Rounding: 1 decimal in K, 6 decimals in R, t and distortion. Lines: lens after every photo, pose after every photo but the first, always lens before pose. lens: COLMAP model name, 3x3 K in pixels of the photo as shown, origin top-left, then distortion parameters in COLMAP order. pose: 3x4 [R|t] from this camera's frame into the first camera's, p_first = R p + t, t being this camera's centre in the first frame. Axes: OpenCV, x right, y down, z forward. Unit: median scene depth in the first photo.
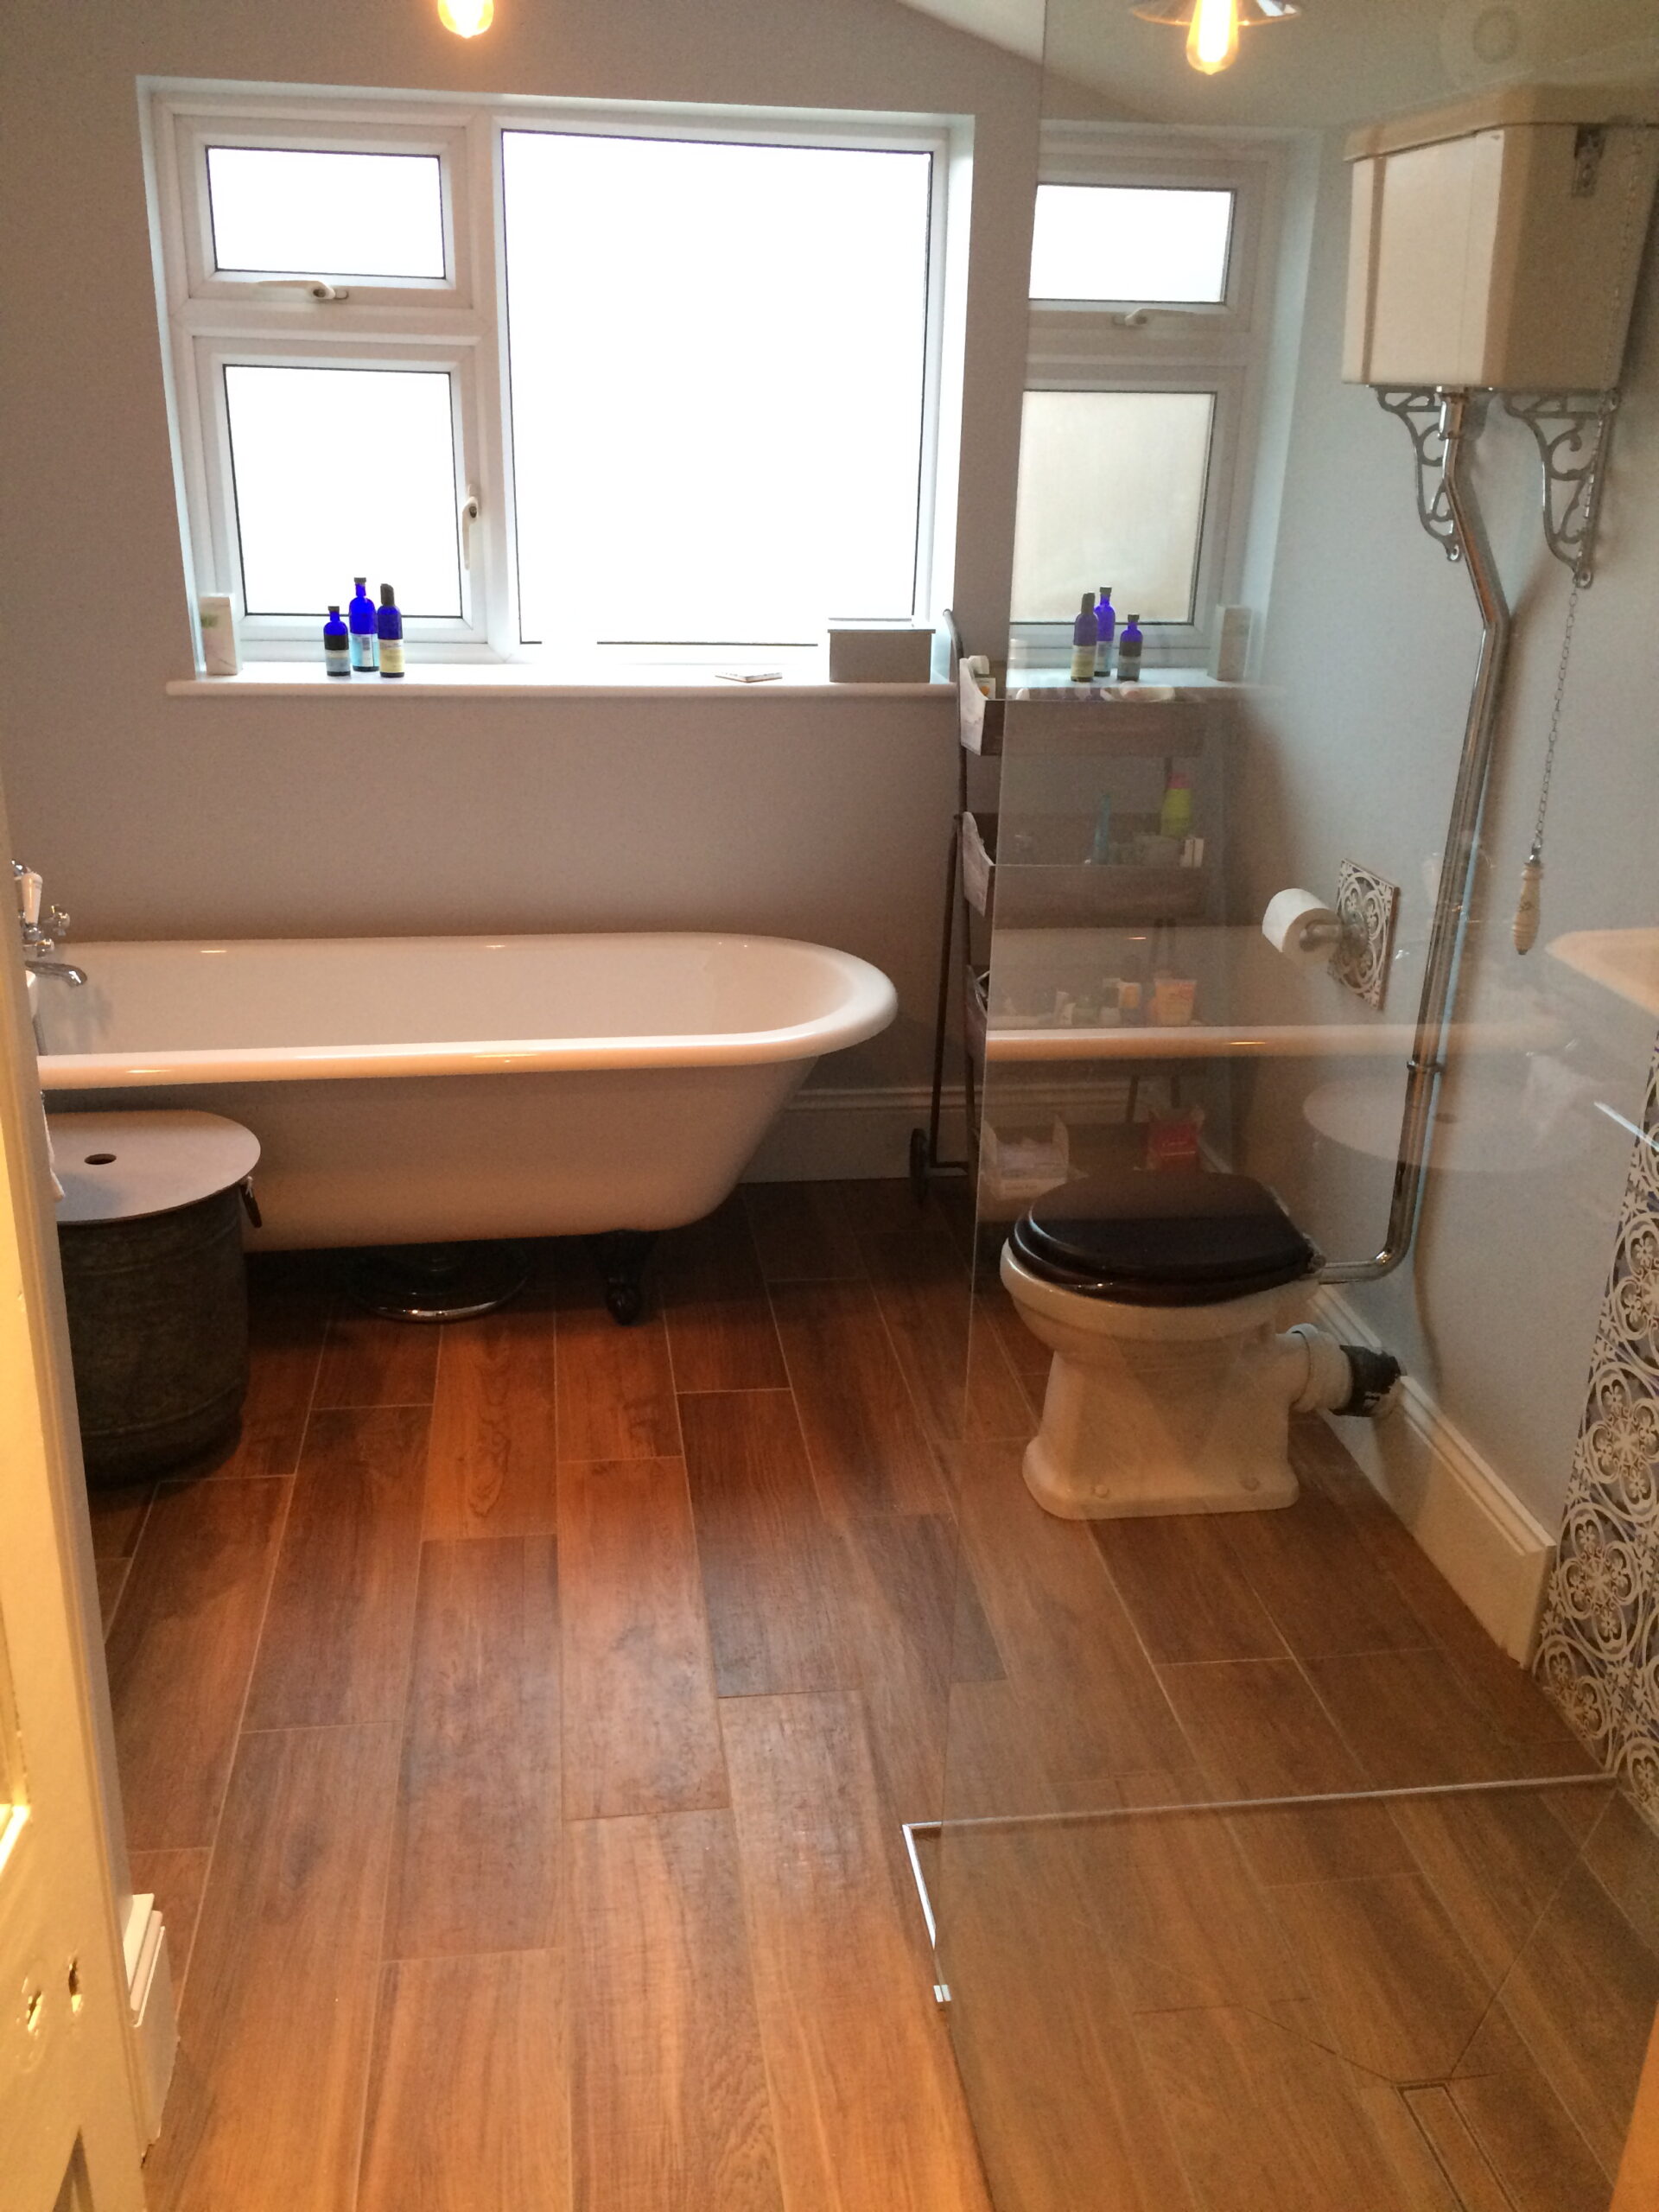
lens RADIAL K [[1906.4, 0, 818.8], [0, 1906.4, 1102.4], [0, 0, 1]] dist [0.088311, -0.135844]
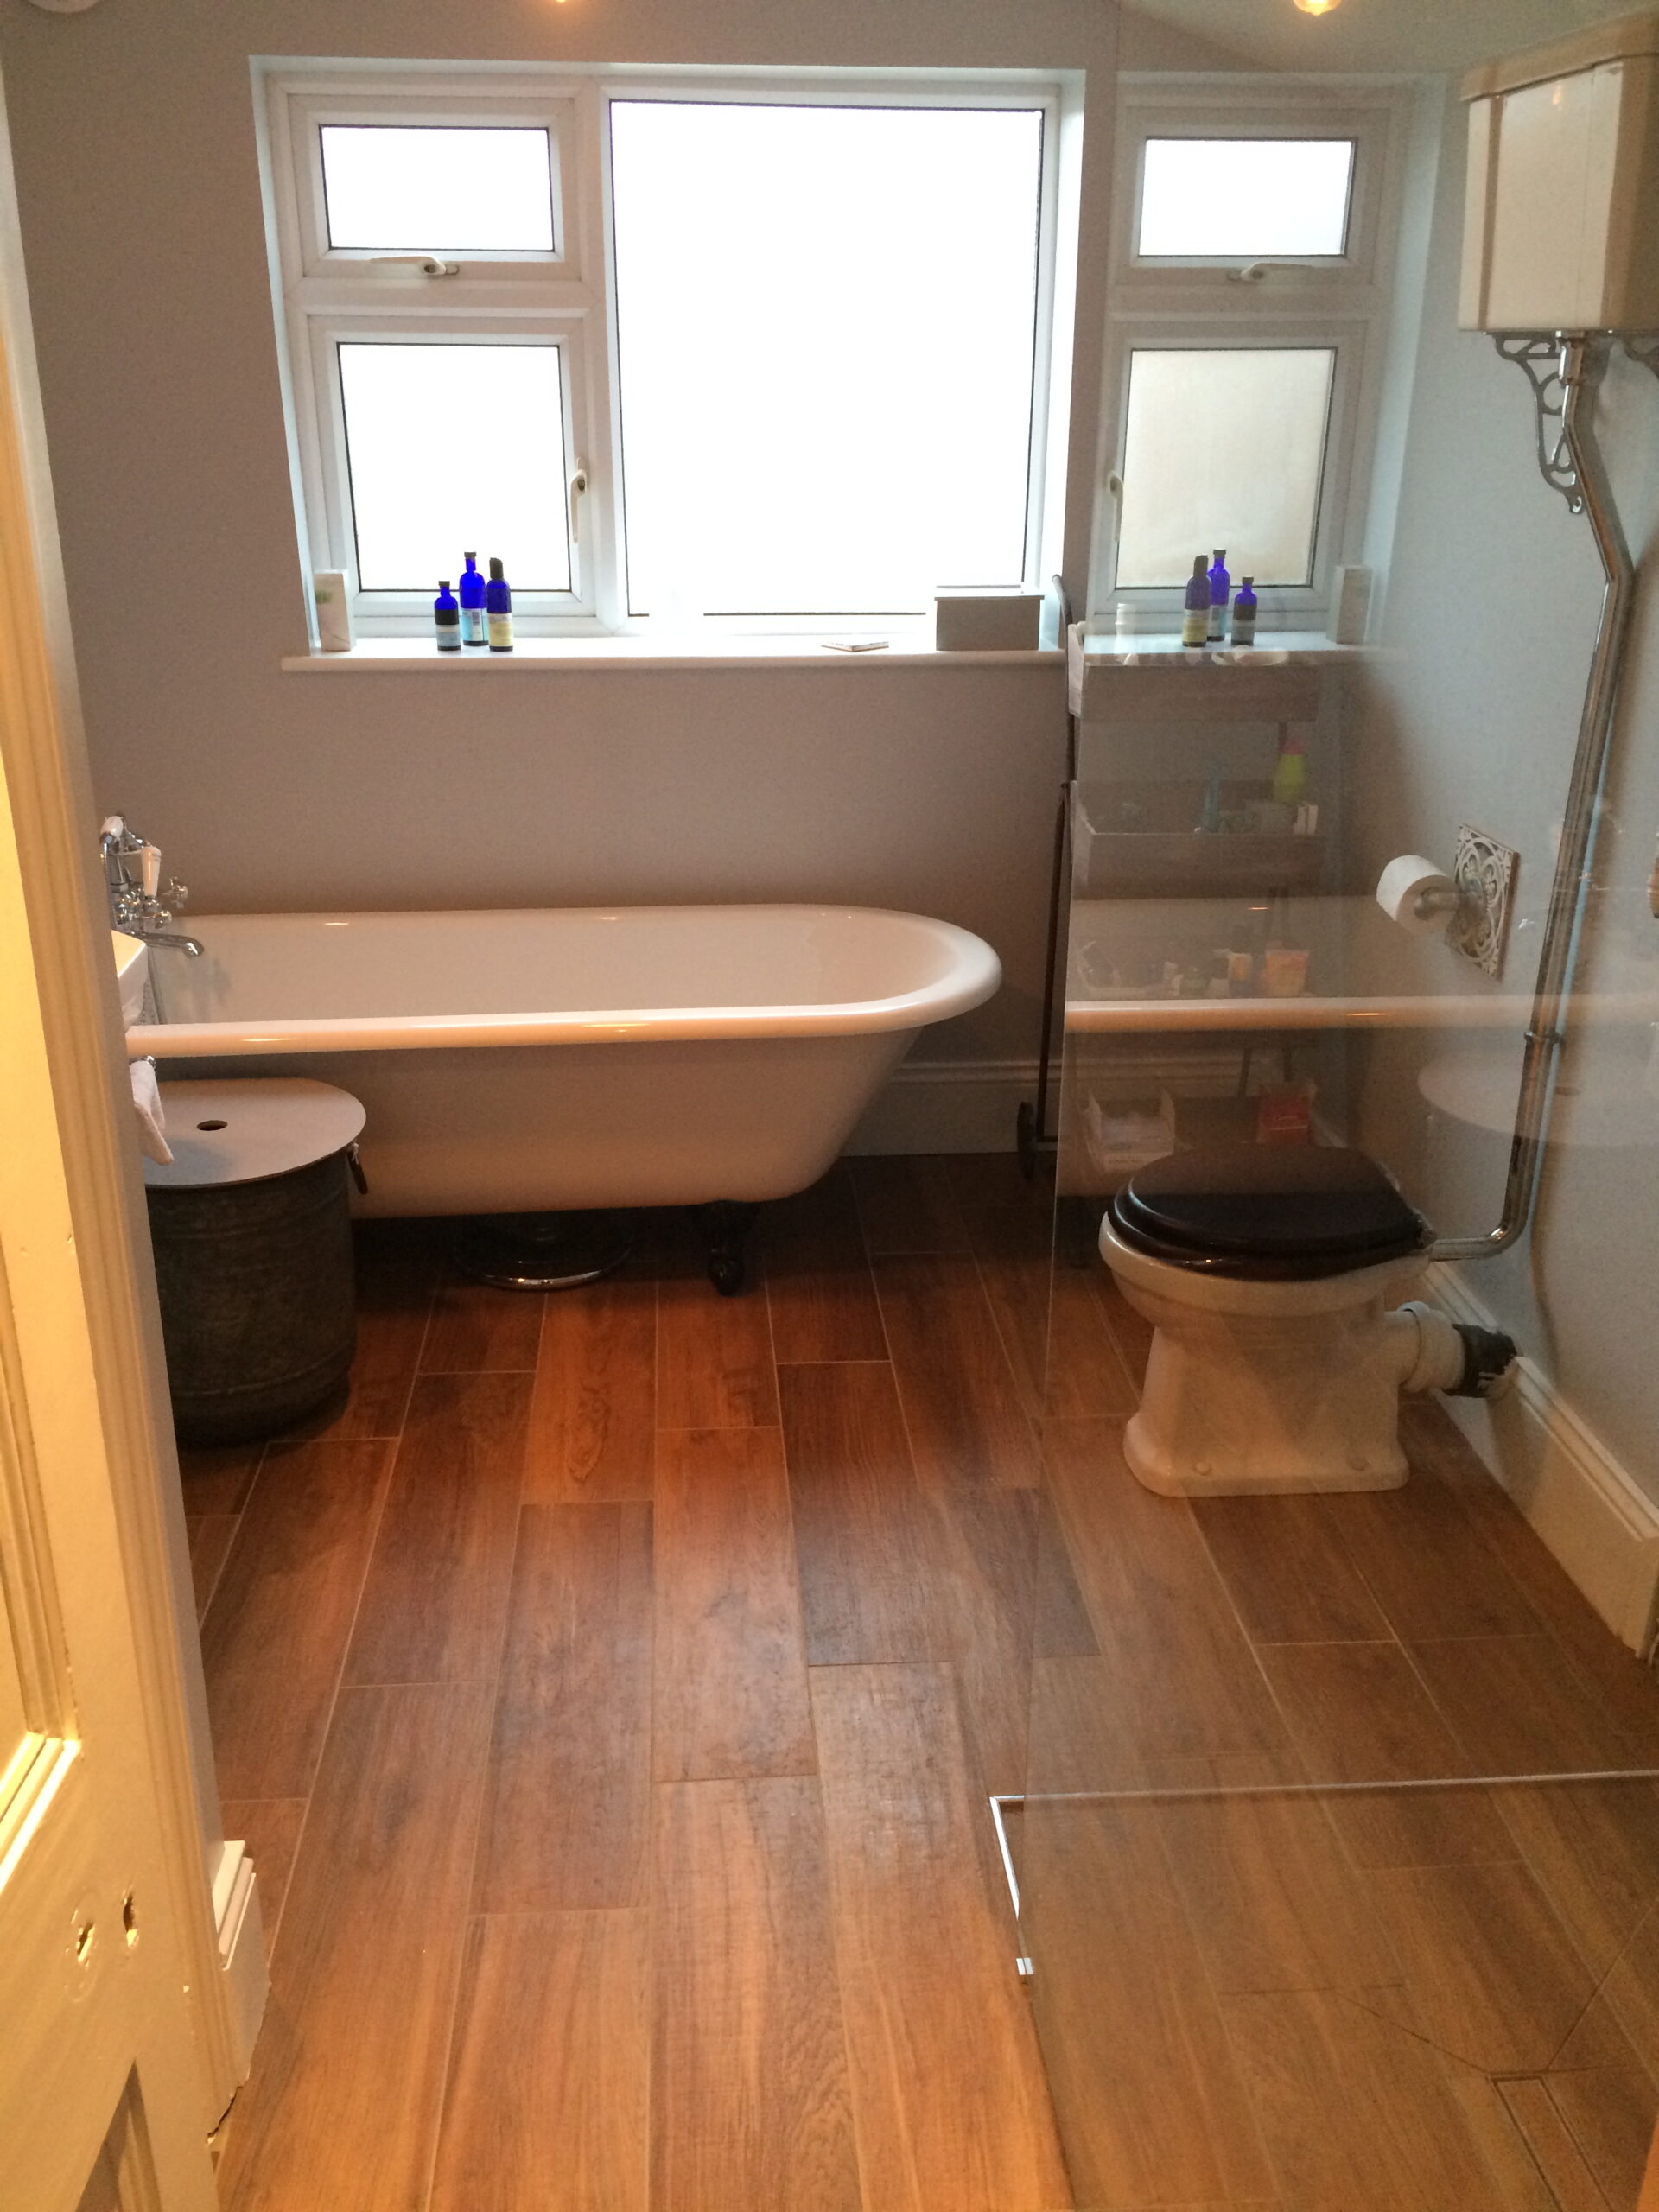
lens RADIAL K [[1906.4, 0, 818.8], [0, 1906.4, 1102.4], [0, 0, 1]] dist [0.088311, -0.135844]
pose [[0.997691, 0.004684, -0.067750, 0.016250], [-0.004025, 0.999943, 0.009864, 0.005834], [0.067792, -0.009569, 0.997654, 0.005560]]
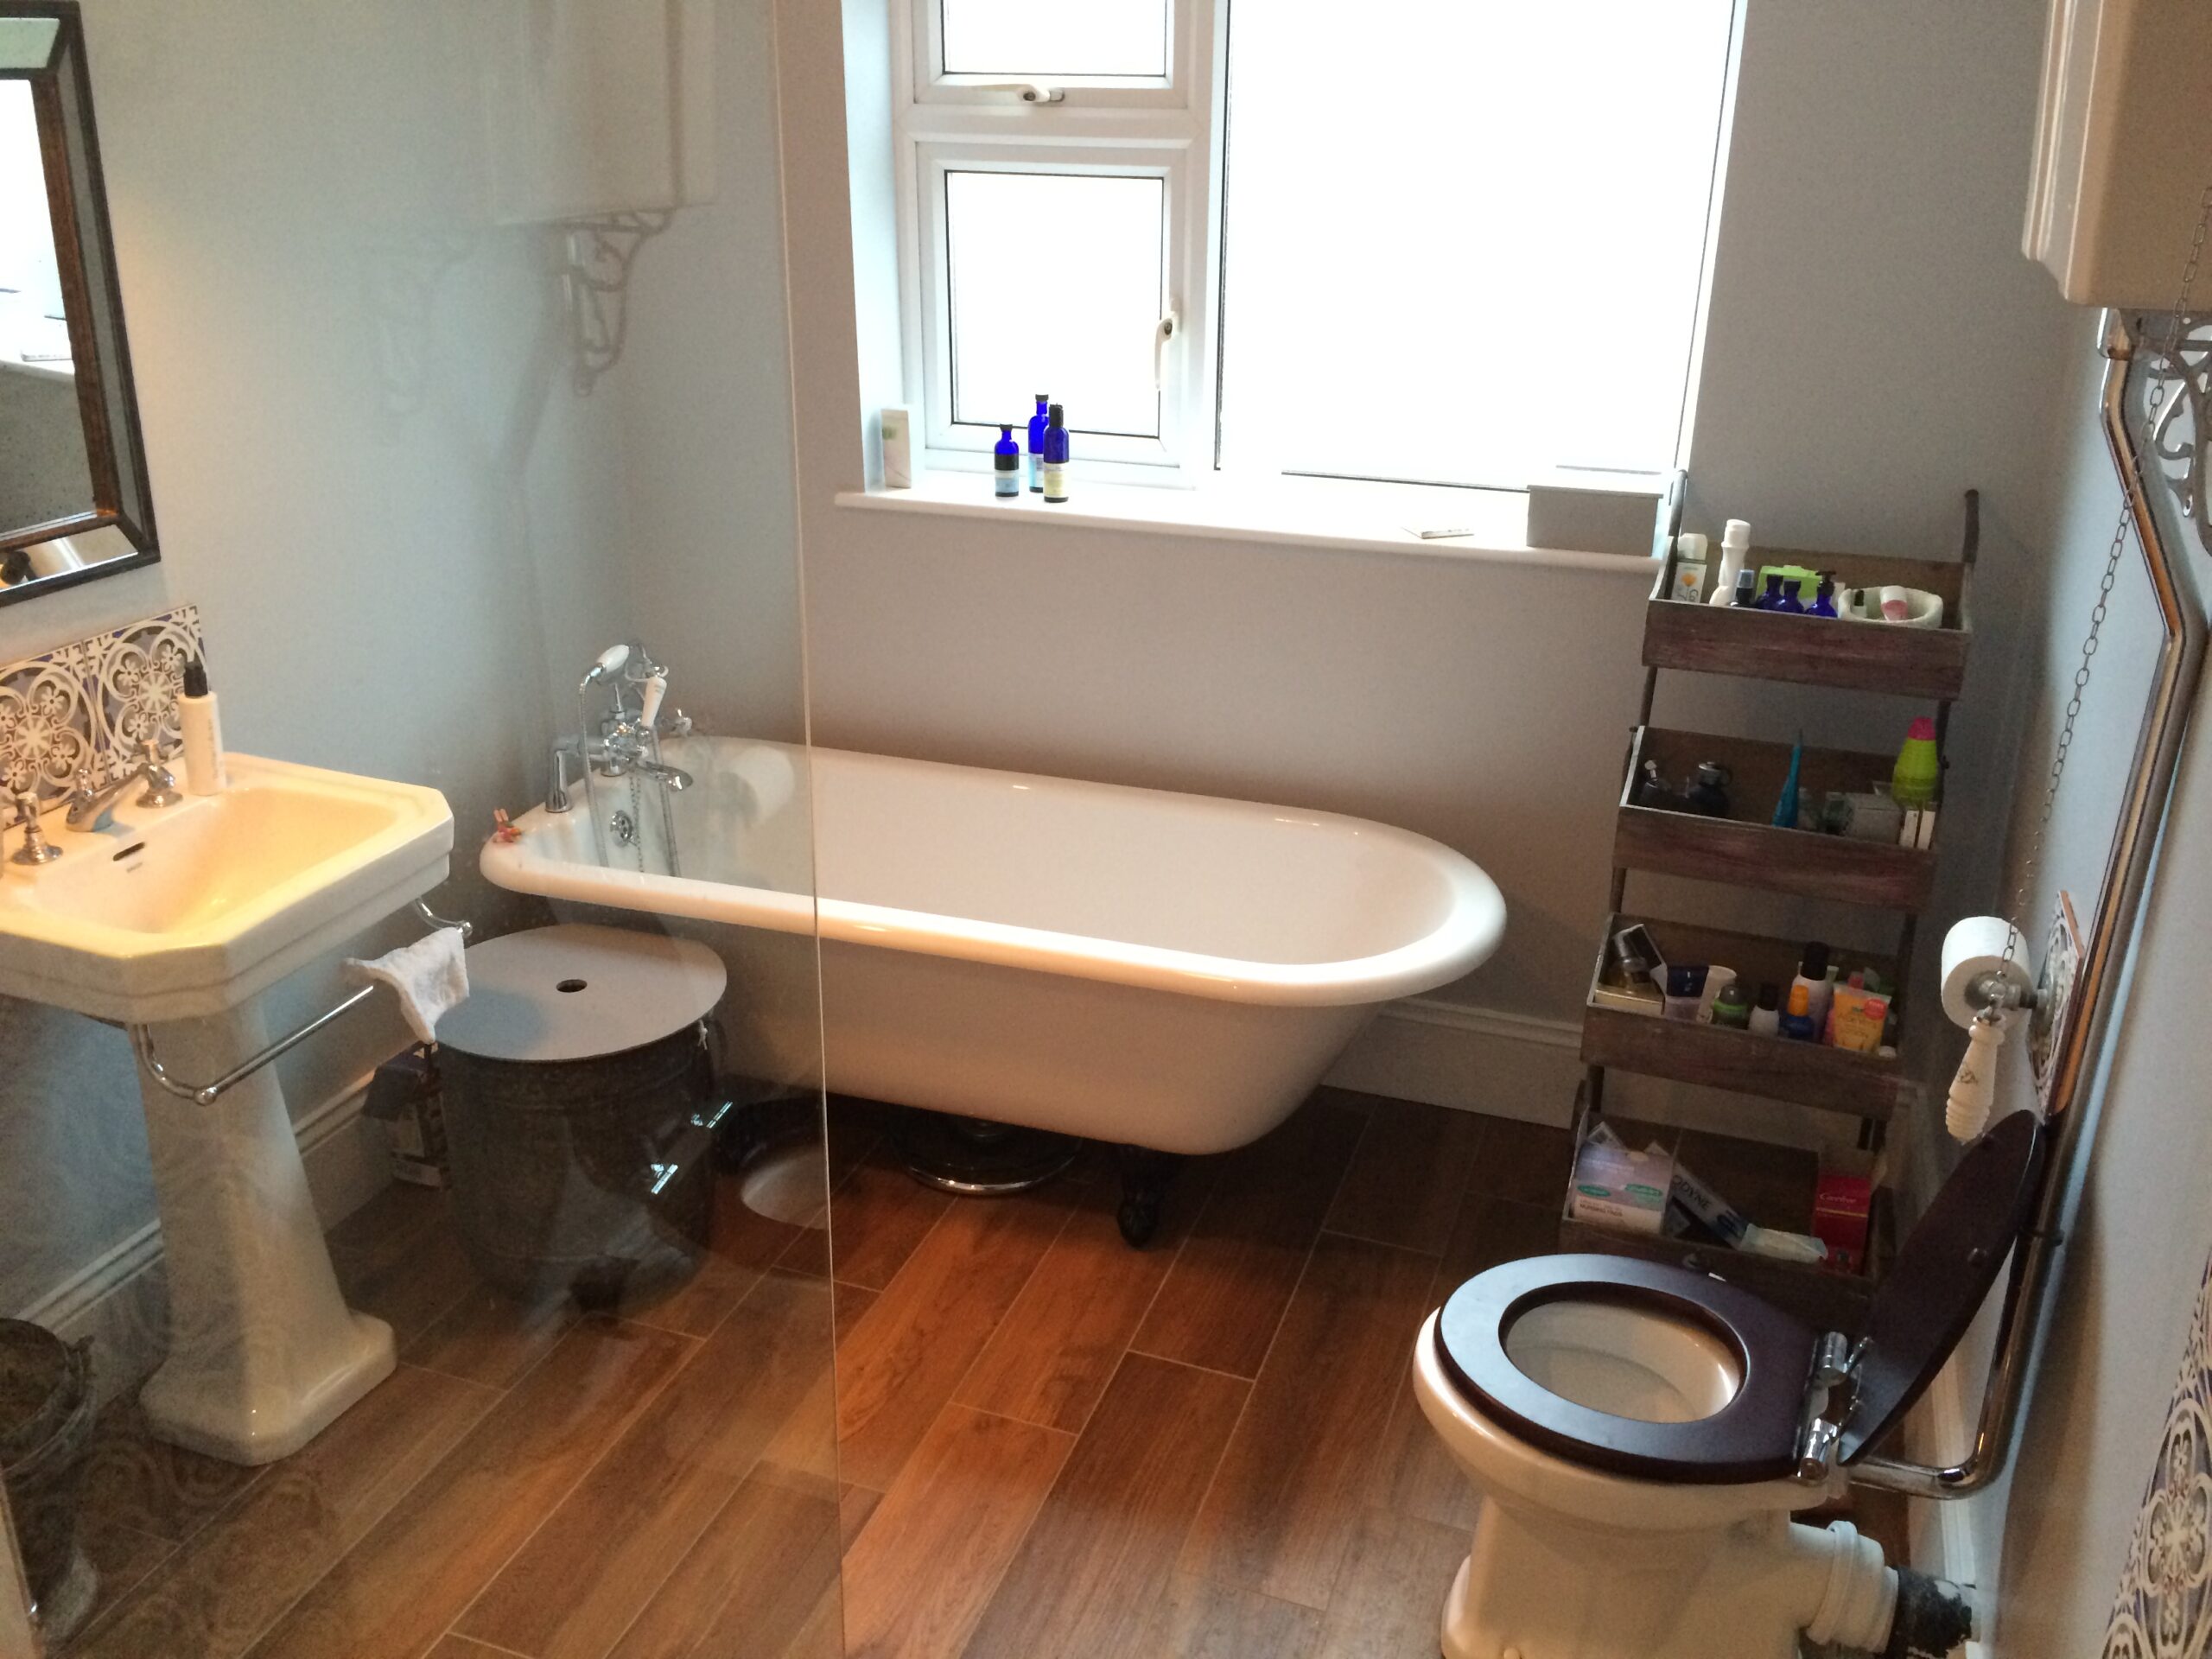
lens RADIAL K [[1885.2, 0, 1102.4], [0, 1885.2, 827.2], [0, 0, 1]] dist [0.072418, -0.106590]
pose [[0.884230, 0.160660, -0.438550, 0.279465], [-0.155205, 0.986689, 0.048536, -0.136445], [0.440511, 0.025148, 0.897395, 0.221188]]
